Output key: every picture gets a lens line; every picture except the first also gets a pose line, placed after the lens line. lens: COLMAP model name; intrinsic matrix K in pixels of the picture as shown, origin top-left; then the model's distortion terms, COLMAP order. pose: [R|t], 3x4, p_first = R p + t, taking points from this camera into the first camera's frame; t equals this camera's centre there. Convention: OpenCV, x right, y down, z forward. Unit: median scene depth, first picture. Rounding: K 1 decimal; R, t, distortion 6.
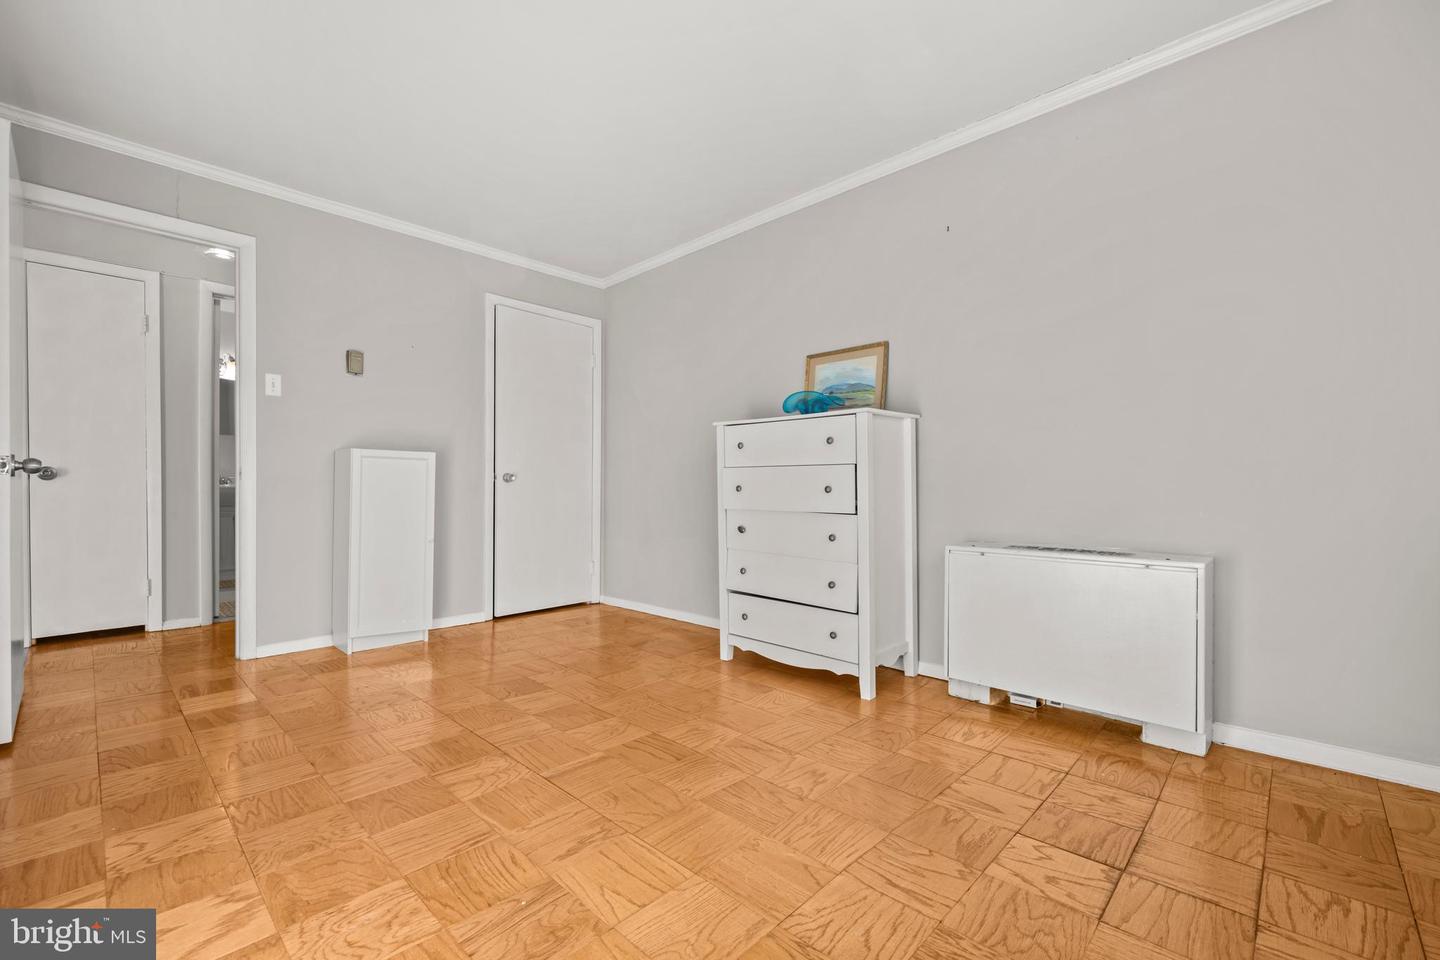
lens RADIAL K [[616.4, 0, 721.5], [0, 616.4, 492.6], [0, 0, 1]] dist [-0.001415, 0.000027]
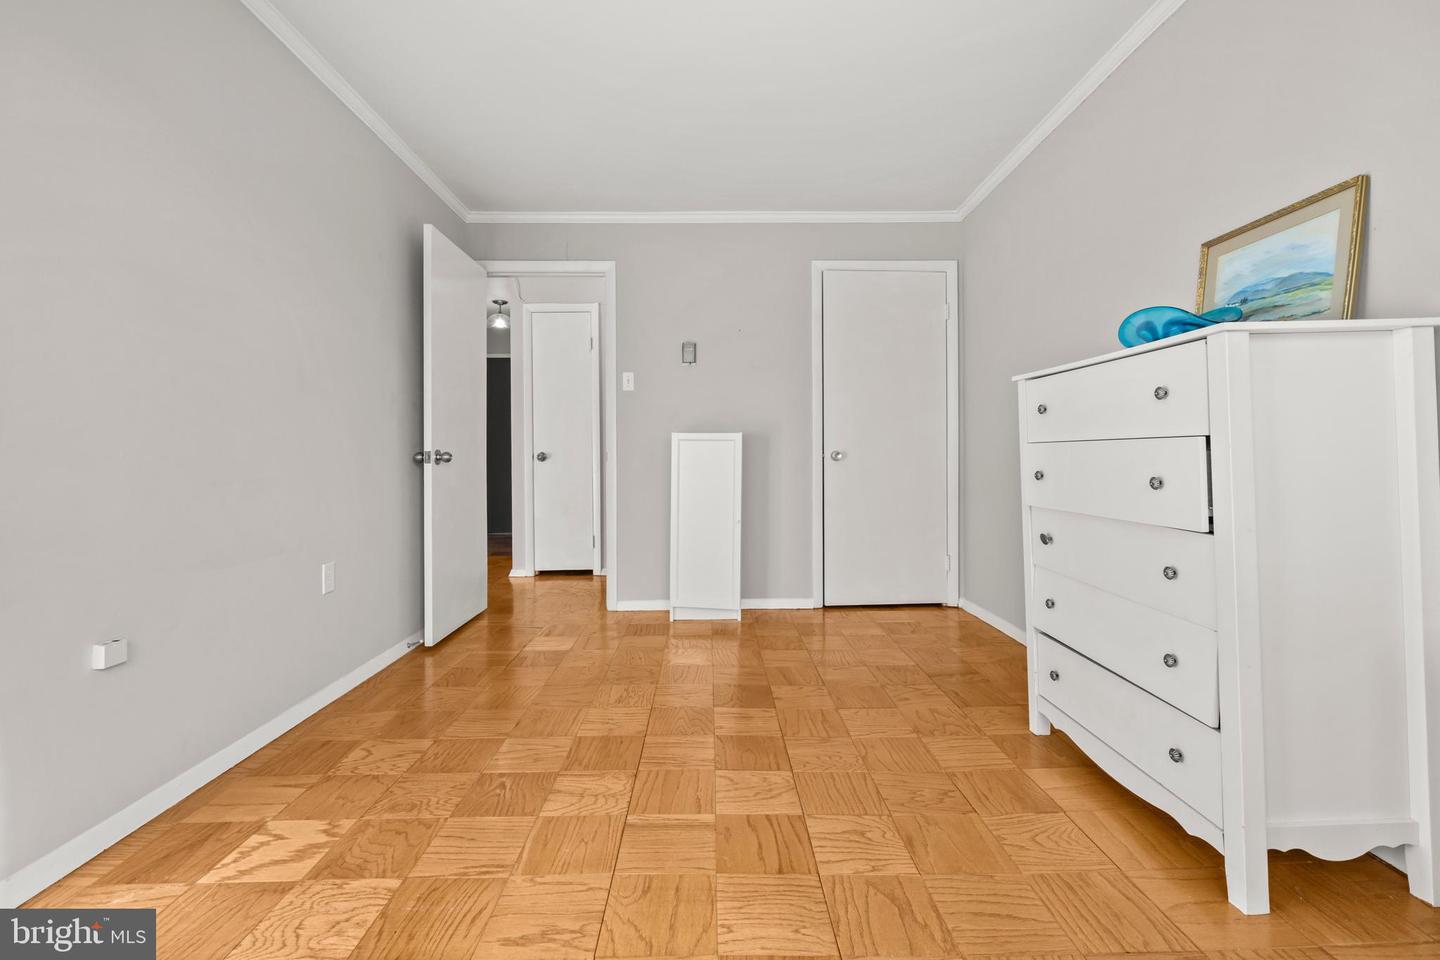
lens RADIAL K [[624.6, 0, 719.1], [0, 624.6, 454.0], [0, 0, 1]] dist [-0.000937, -0.000030]
pose [[0.701415, -0.009535, -0.712689, 0.257228], [0.002382, 0.999936, -0.011034, -0.022518], [0.712749, 0.006042, 0.701393, 0.295257]]
